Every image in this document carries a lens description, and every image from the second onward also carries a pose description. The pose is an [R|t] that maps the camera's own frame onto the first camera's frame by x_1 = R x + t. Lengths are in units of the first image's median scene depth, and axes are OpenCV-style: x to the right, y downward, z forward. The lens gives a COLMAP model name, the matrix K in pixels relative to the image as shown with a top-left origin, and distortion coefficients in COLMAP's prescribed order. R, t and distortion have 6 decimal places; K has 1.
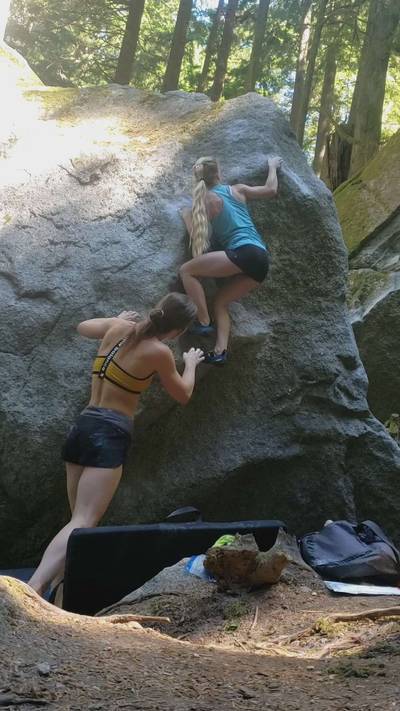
lens RADIAL K [[678.5, 0, 216.7], [0, 678.5, 366.9], [0, 0, 1]] dist [0.179133, 0.000000]
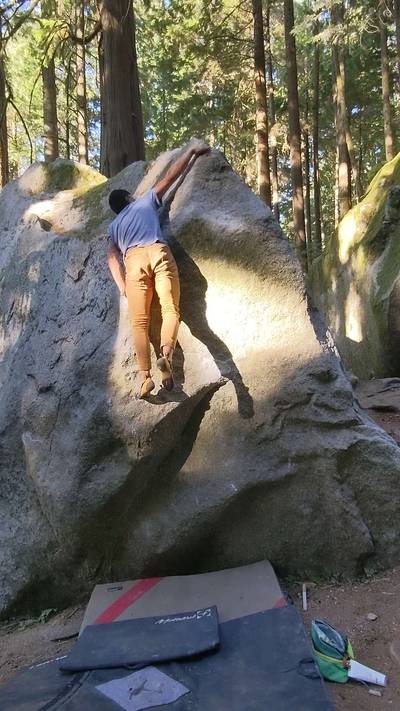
lens RADIAL K [[434.9, 0, 203.4], [0, 434.9, 363.5], [0, 0, 1]] dist [-0.001911, 0.000753]
pose [[0.859043, -0.190174, -0.475268, 0.359841], [0.270819, 0.956700, 0.106689, -0.145880], [0.434399, -0.220362, 0.873349, 0.384605]]
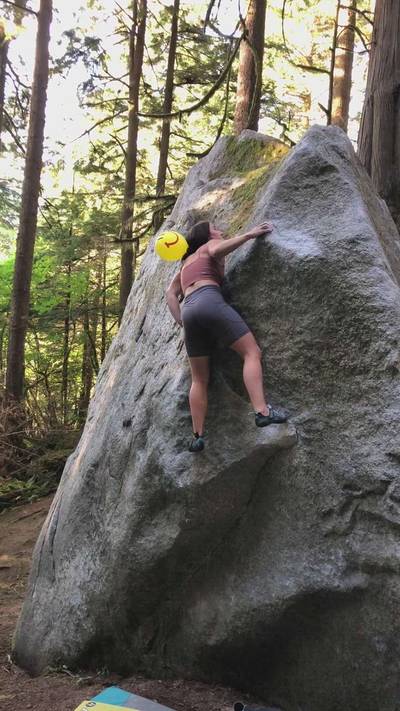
lens RADIAL K [[668.8, 0, 203.8], [0, 668.8, 359.2], [0, 0, 1]] dist [0.022772, 0.000000]
pose [[0.495151, -0.142802, -0.856991, 0.719418], [0.184690, 0.981155, -0.056782, -0.113362], [0.848949, -0.130162, 0.512194, 0.497201]]
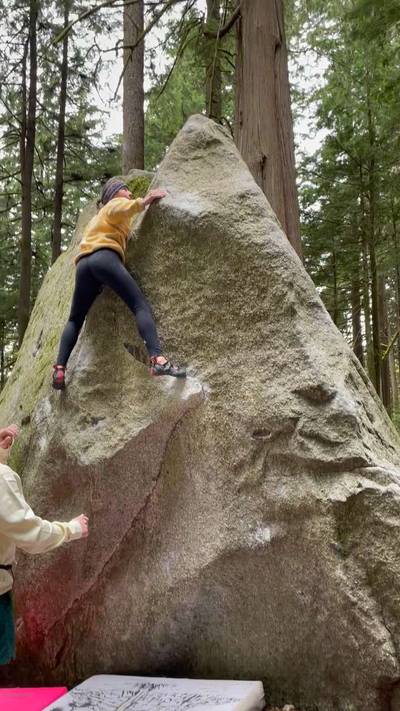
lens RADIAL K [[613.9, 0, 201.9], [0, 613.9, 358.8], [0, 0, 1]] dist [0.111665, -0.109166]
pose [[0.610897, -0.286646, -0.737997, 0.625608], [0.258938, 0.953229, -0.155901, 0.027461], [0.748168, -0.095856, 0.656549, 0.512616]]
